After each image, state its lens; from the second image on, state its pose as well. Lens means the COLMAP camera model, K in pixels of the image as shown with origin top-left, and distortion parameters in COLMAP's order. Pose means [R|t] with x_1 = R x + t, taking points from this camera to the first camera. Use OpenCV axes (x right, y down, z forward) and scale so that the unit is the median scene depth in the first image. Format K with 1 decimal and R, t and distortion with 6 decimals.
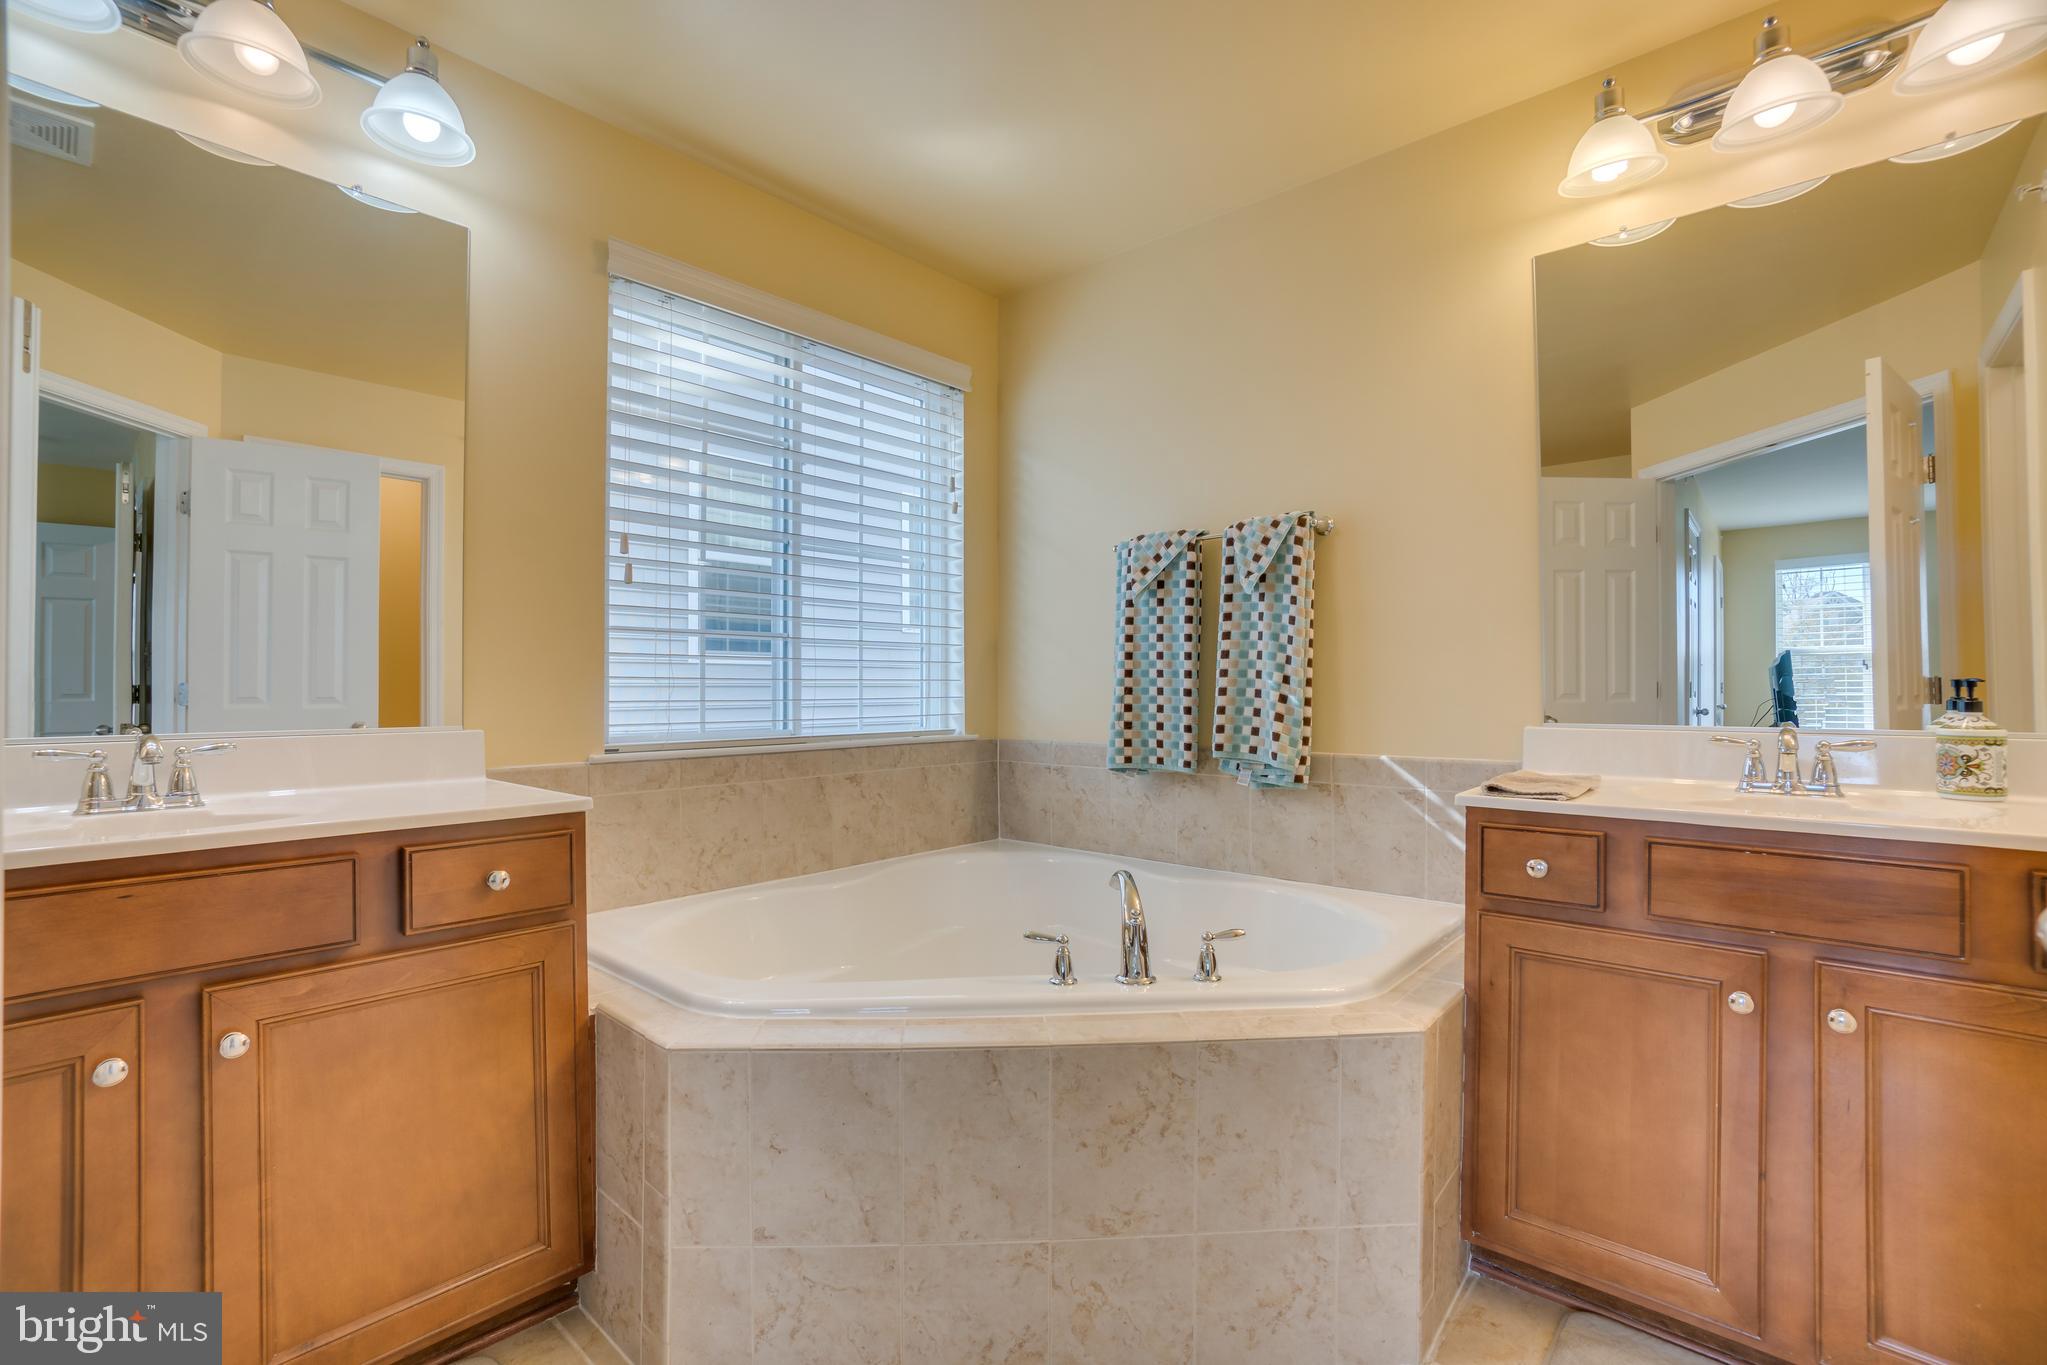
lens RADIAL K [[912.1, 0, 994.0], [0, 912.1, 673.6], [0, 0, 1]] dist [-0.050063, 0.013811]
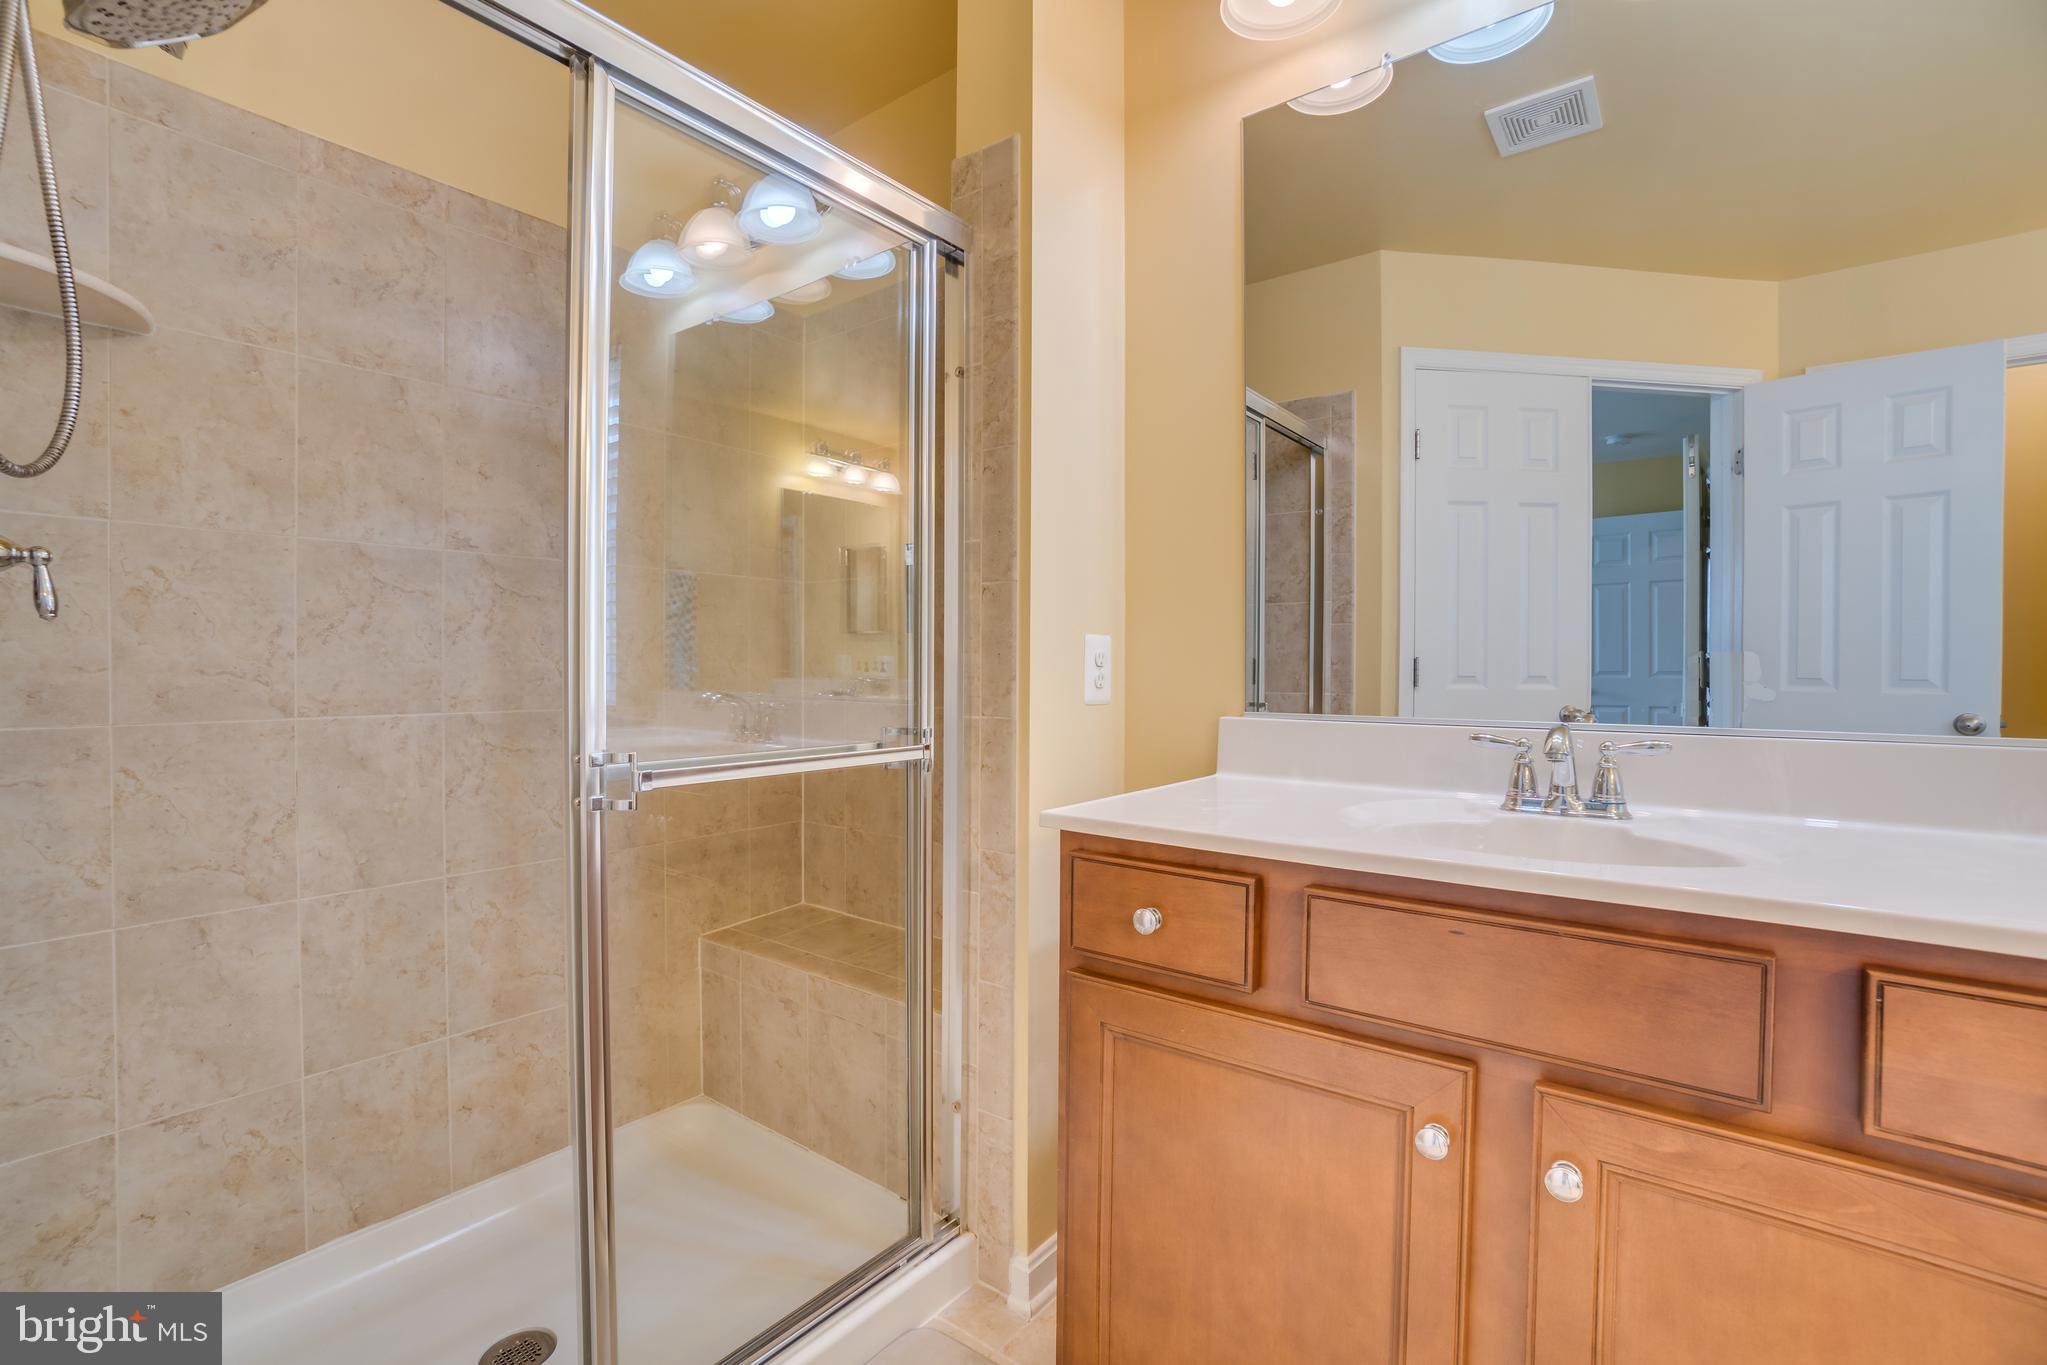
lens RADIAL K [[912.1, 0, 1004.3], [0, 912.1, 686.1], [0, 0, 1]] dist [-0.050063, 0.013811]
pose [[0.082107, 0.022442, -0.996371, -0.102242], [0.015834, 0.999591, 0.023819, 0.003066], [0.996498, -0.017733, 0.081718, 0.246484]]
